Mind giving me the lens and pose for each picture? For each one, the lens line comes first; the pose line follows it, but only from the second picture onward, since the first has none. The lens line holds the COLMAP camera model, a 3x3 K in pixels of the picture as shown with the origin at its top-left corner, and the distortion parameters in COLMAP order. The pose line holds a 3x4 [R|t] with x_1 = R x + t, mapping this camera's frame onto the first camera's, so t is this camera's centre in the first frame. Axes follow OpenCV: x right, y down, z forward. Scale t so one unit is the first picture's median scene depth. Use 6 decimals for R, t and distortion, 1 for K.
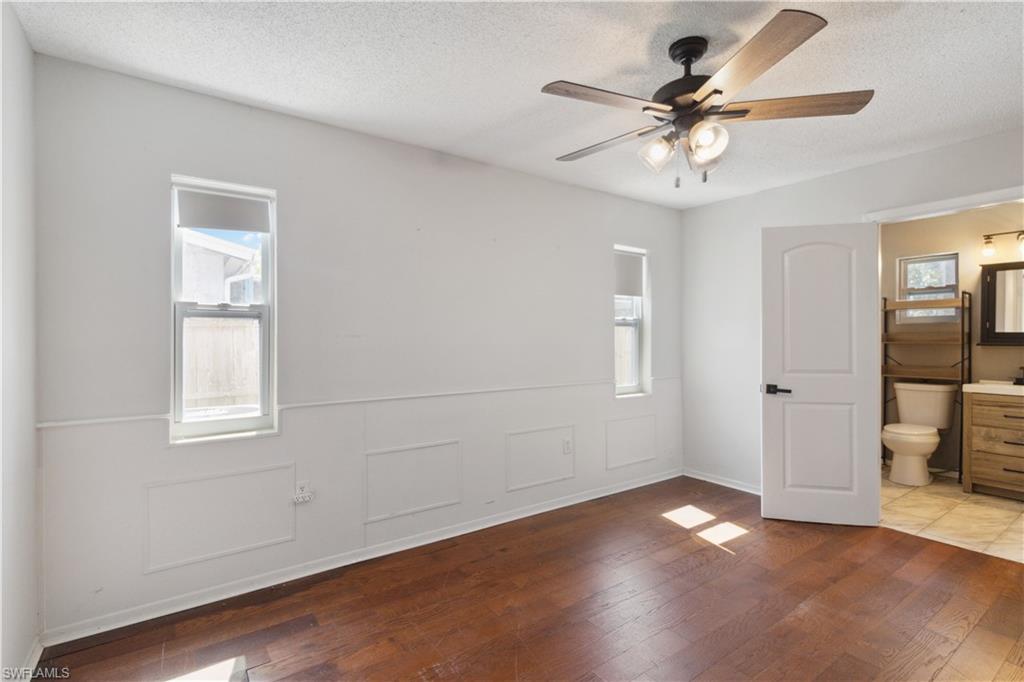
lens RADIAL K [[477.5, 0, 514.0], [0, 477.5, 333.5], [0, 0, 1]] dist [0.000412, -0.000110]
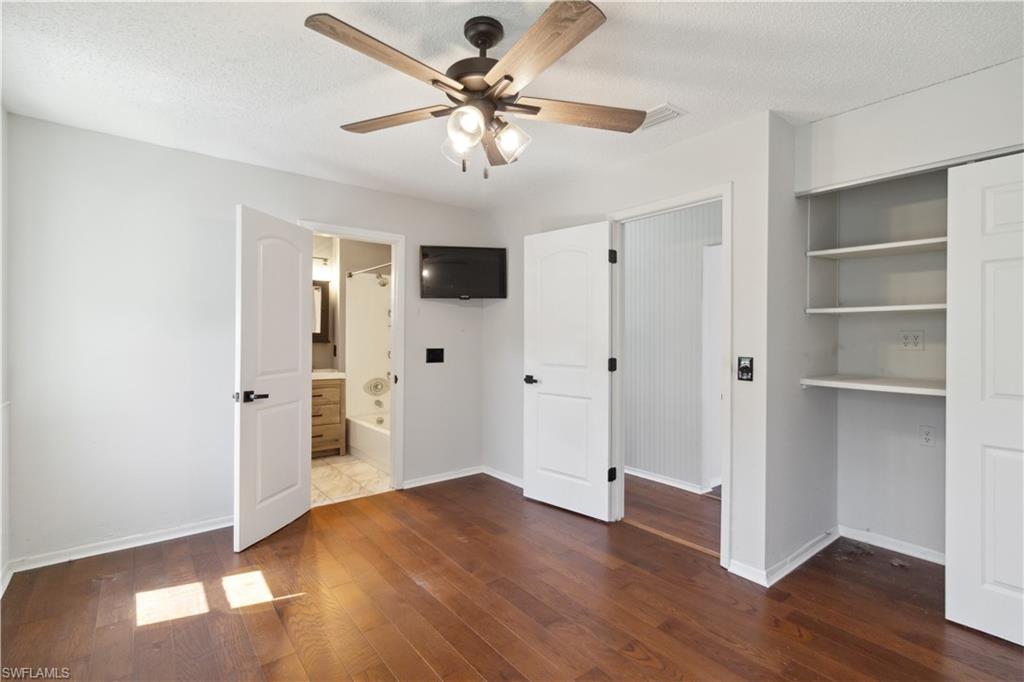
lens RADIAL K [[477.5, 0, 514.0], [0, 477.5, 333.5], [0, 0, 1]] dist [0.000412, -0.000110]
pose [[-0.042023, 0.004499, 0.999107, -0.354903], [-0.009916, 0.999939, -0.004920, 0.003581], [-0.999067, -0.010114, -0.041976, 0.598584]]
